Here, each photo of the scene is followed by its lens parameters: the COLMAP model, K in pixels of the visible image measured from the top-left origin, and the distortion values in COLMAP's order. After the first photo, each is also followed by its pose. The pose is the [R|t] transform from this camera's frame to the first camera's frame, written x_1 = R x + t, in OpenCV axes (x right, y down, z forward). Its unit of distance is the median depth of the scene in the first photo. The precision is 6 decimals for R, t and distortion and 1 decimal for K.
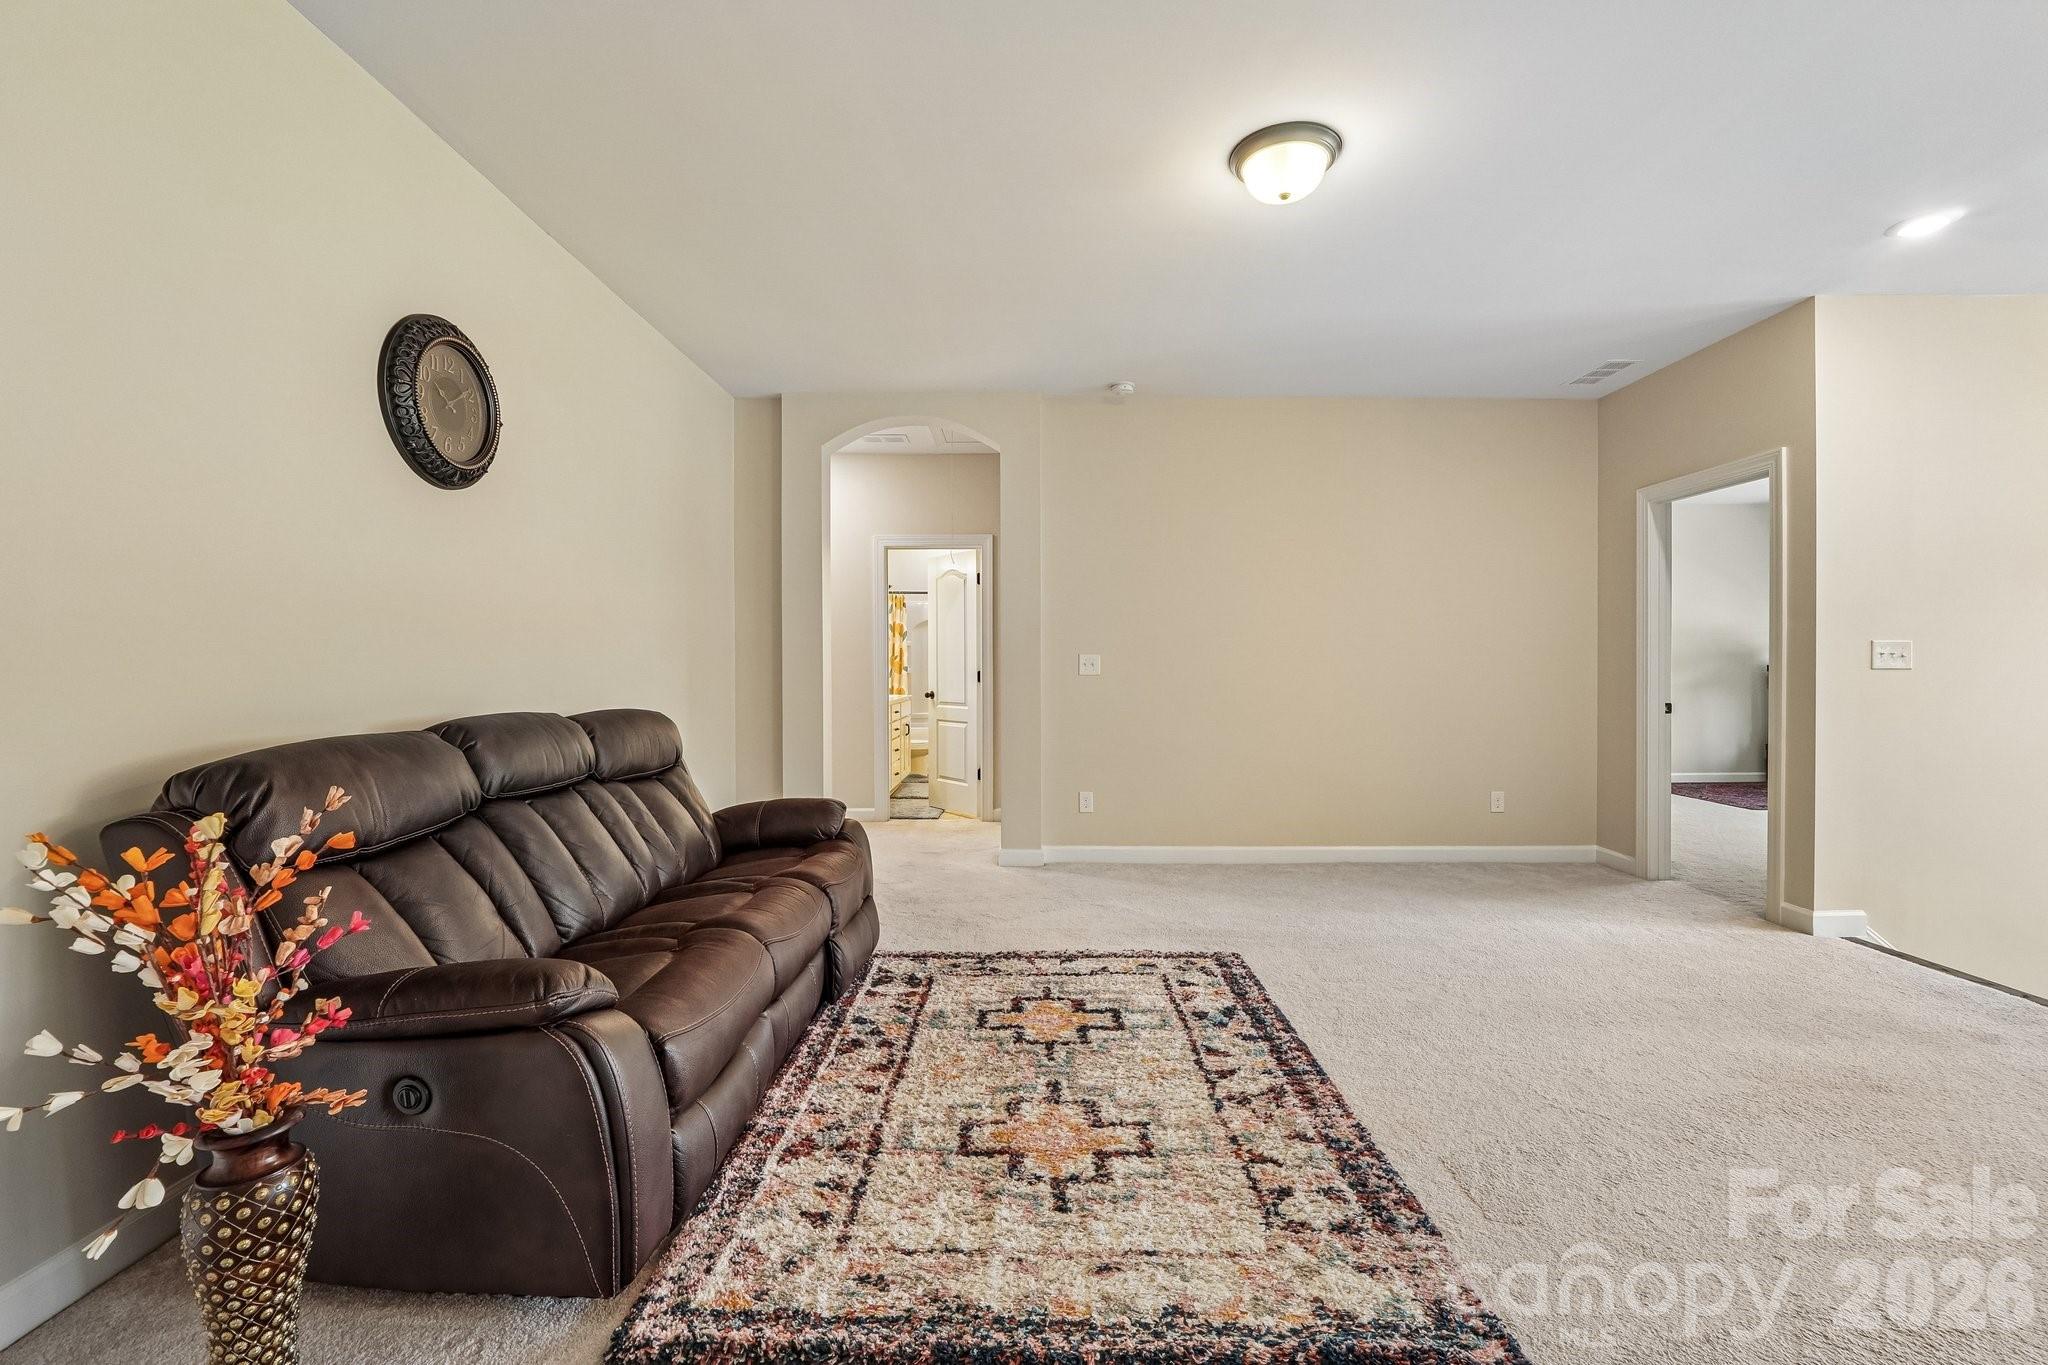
lens RADIAL K [[874.5, 0, 1033.2], [0, 874.5, 668.4], [0, 0, 1]] dist [-0.015088, 0.006249]
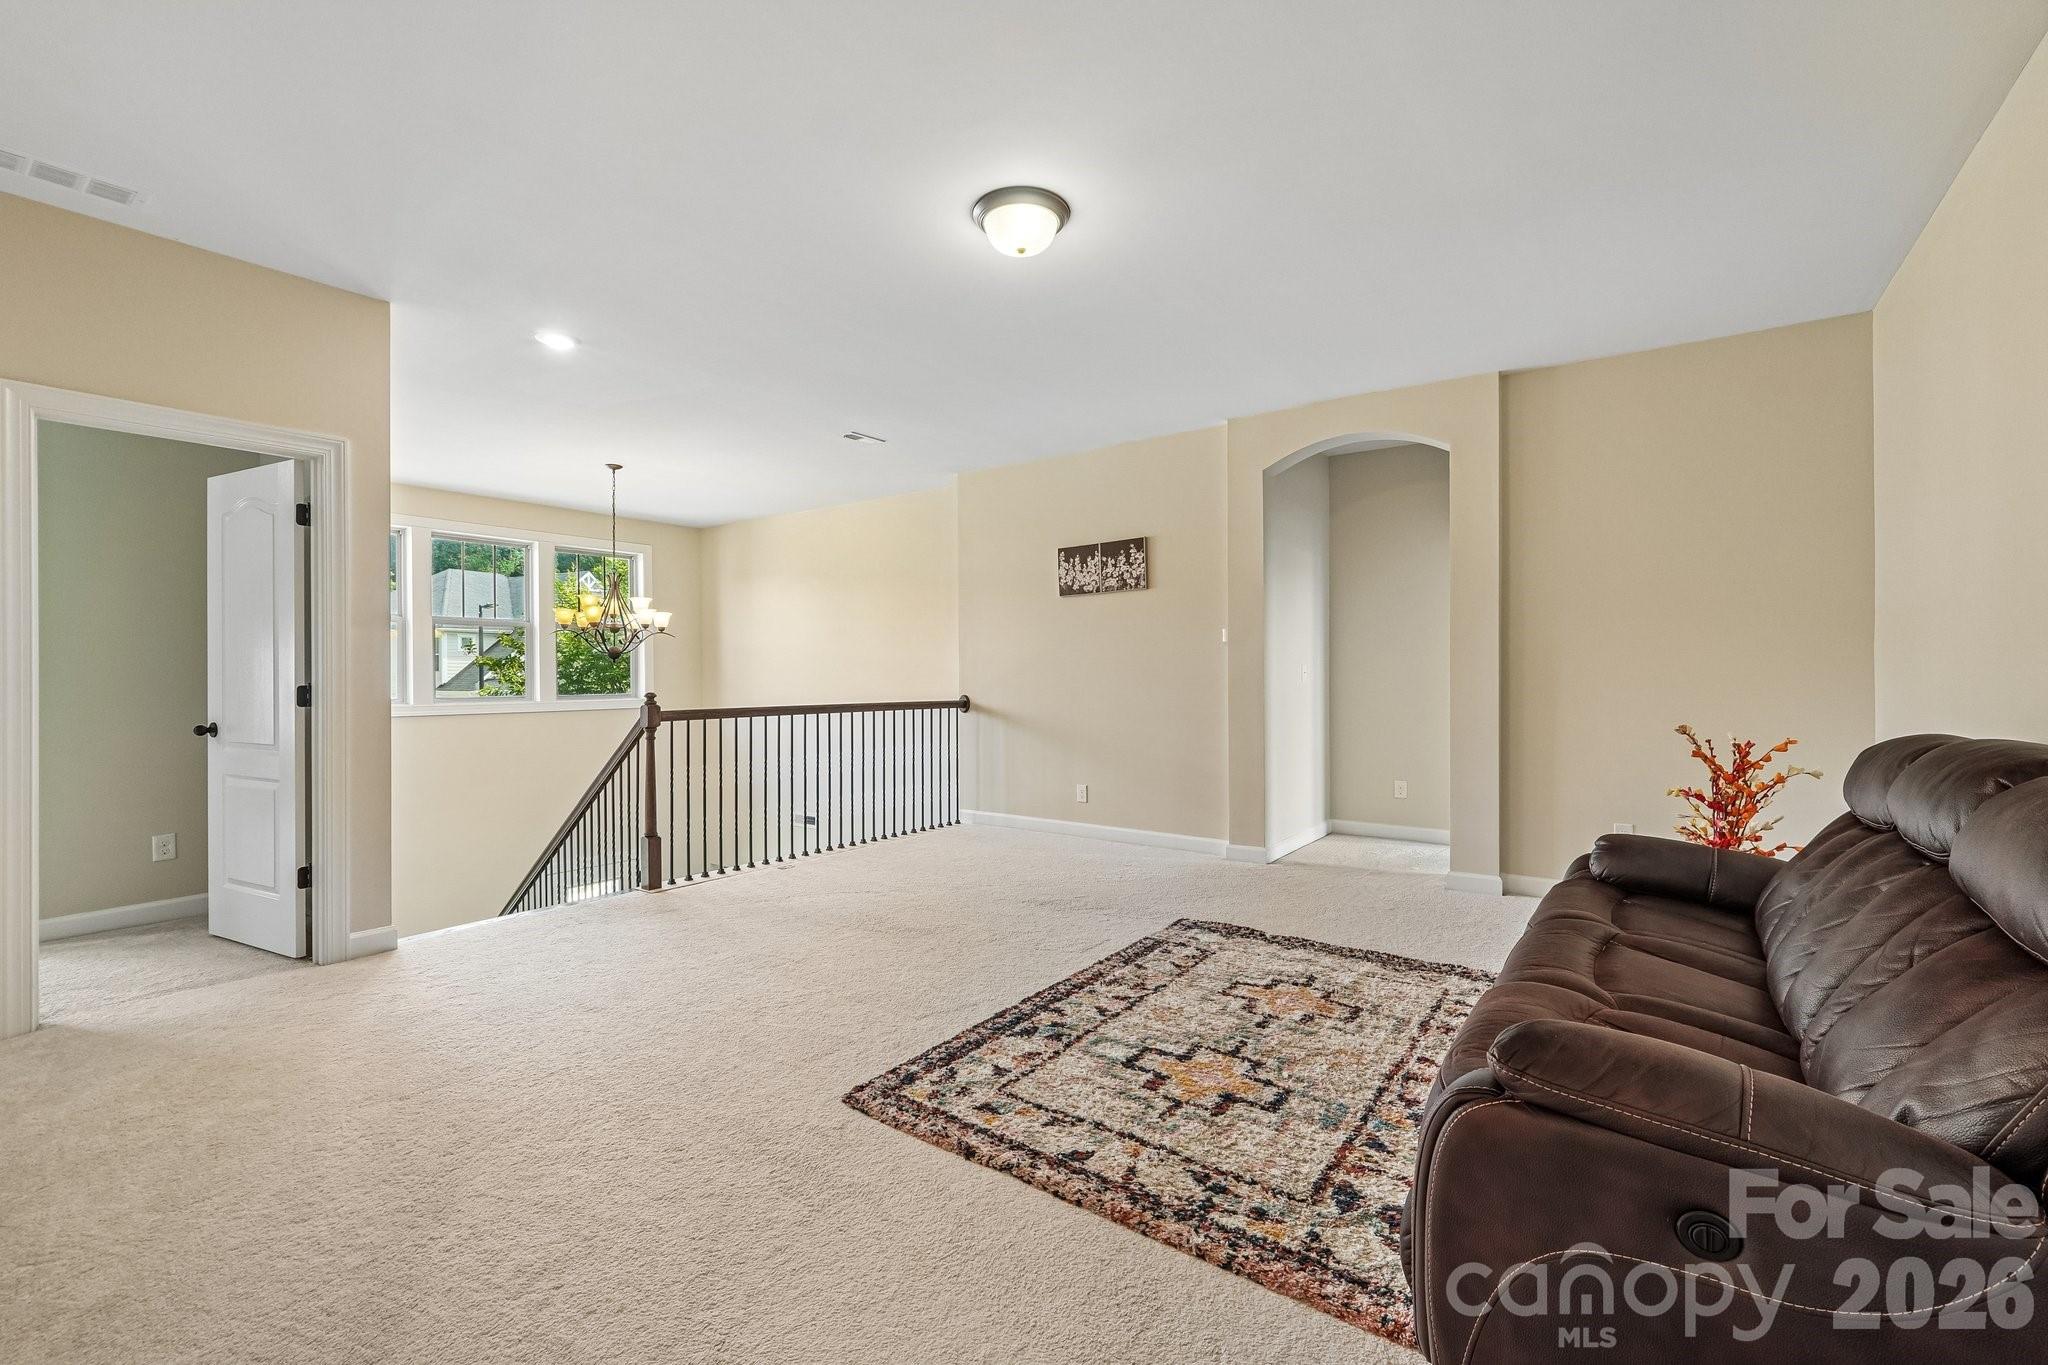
lens RADIAL K [[874.5, 0, 1021.7], [0, 874.5, 677.1], [0, 0, 1]] dist [-0.015088, 0.006249]
pose [[-0.809860, 0.000735, 0.586623, -0.349609], [0.005961, 0.999958, 0.006977, -0.007726], [-0.586593, 0.009148, -0.809830, 1.831942]]
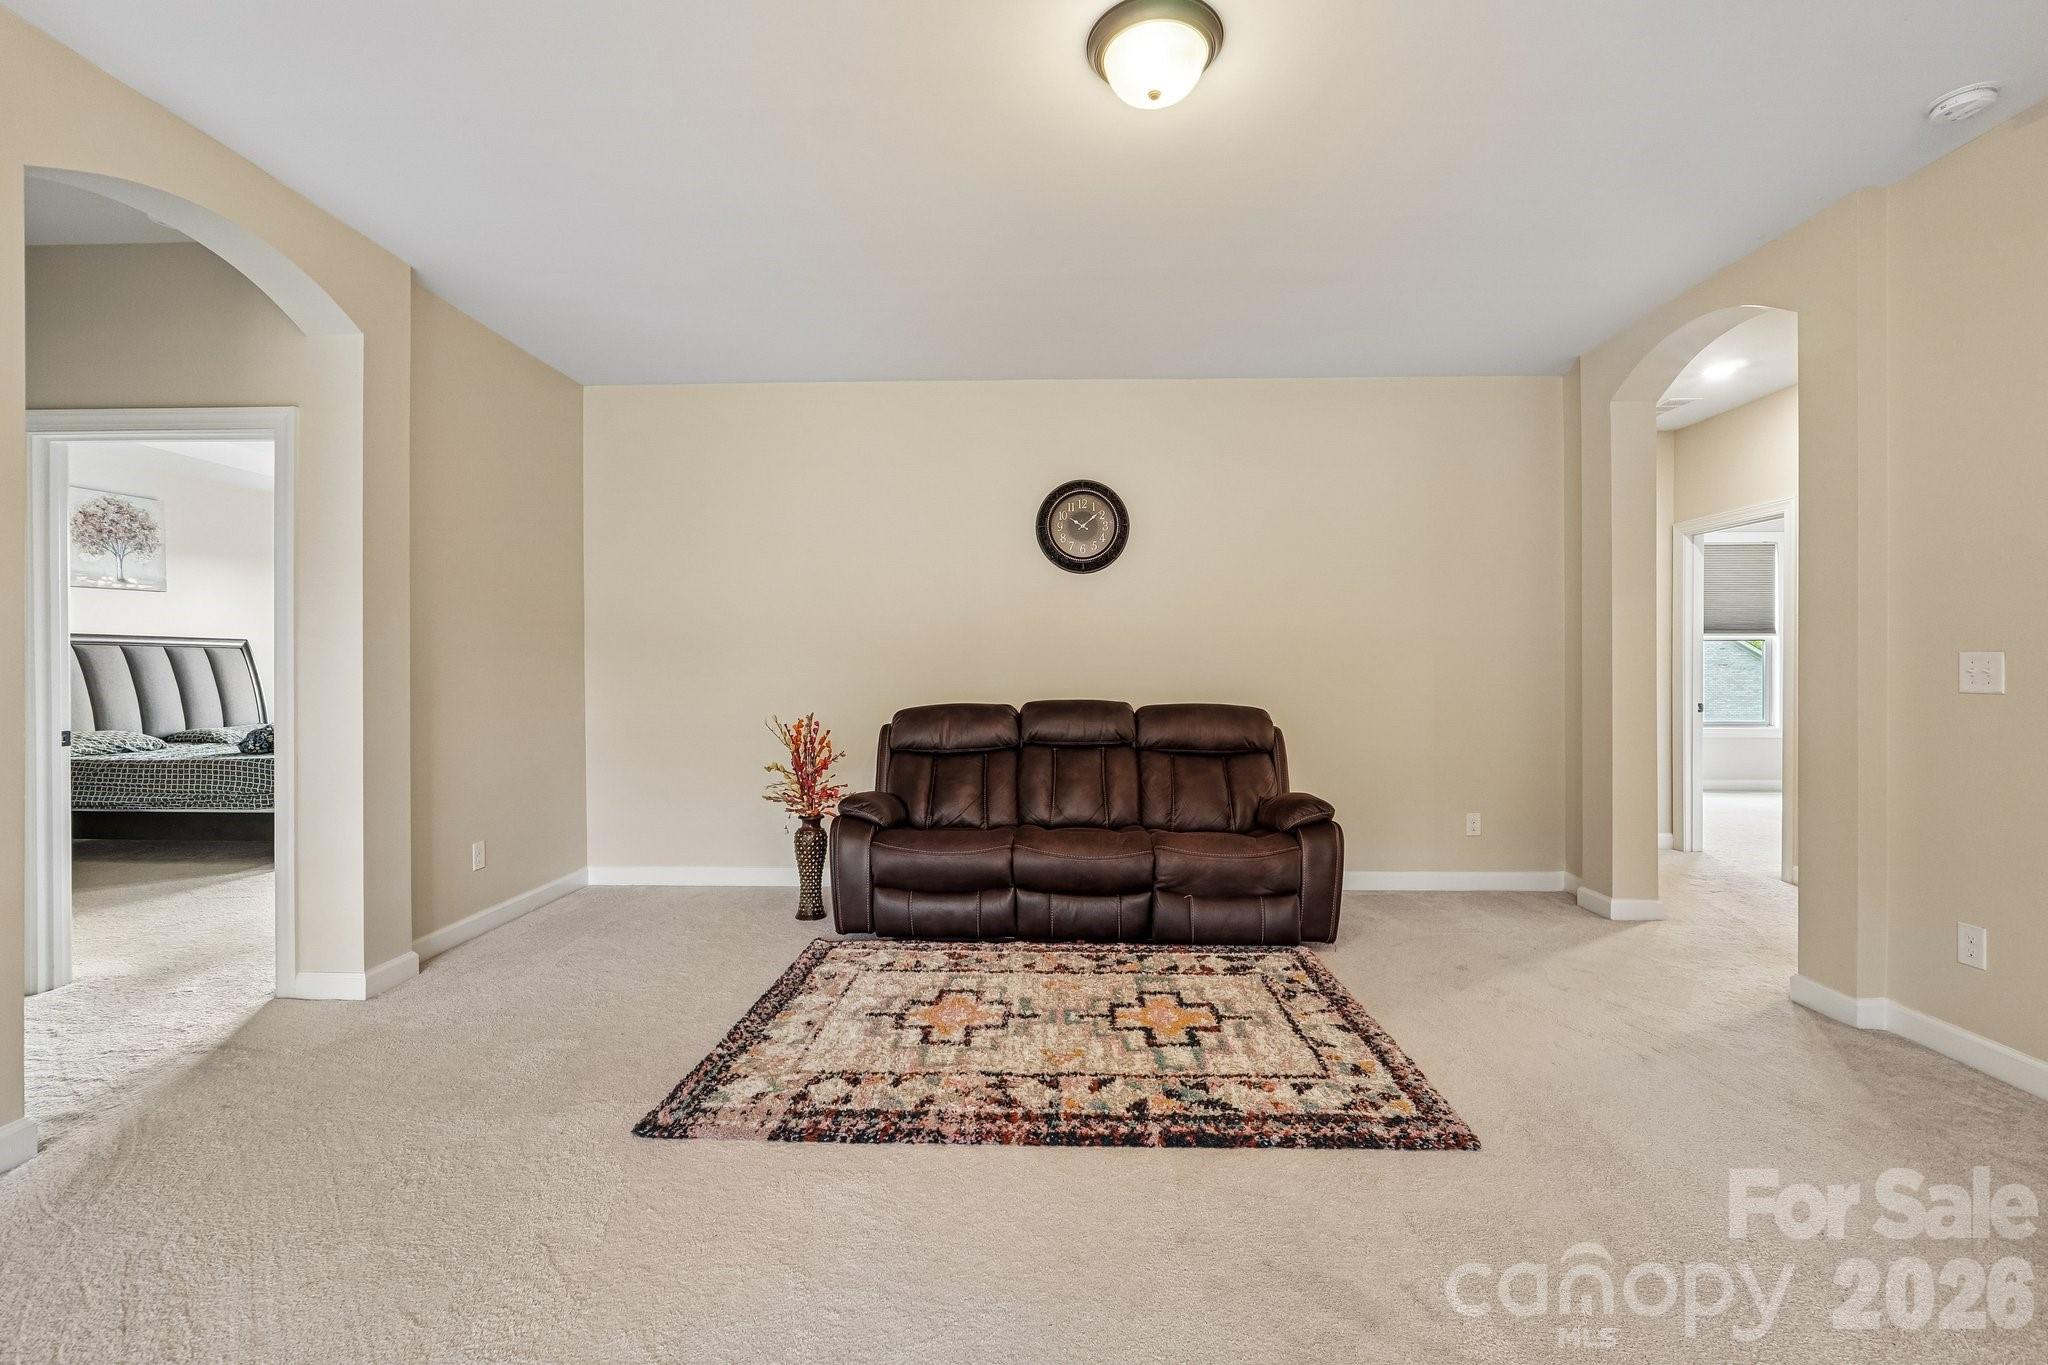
lens RADIAL K [[874.5, 0, 1027.2], [0, 874.5, 679.1], [0, 0, 1]] dist [-0.015088, 0.006249]
pose [[-0.025313, 0.012201, -0.999605, 1.060658], [-0.002197, 0.999922, 0.012261, -0.010488], [0.999677, 0.002506, -0.025284, 0.869280]]
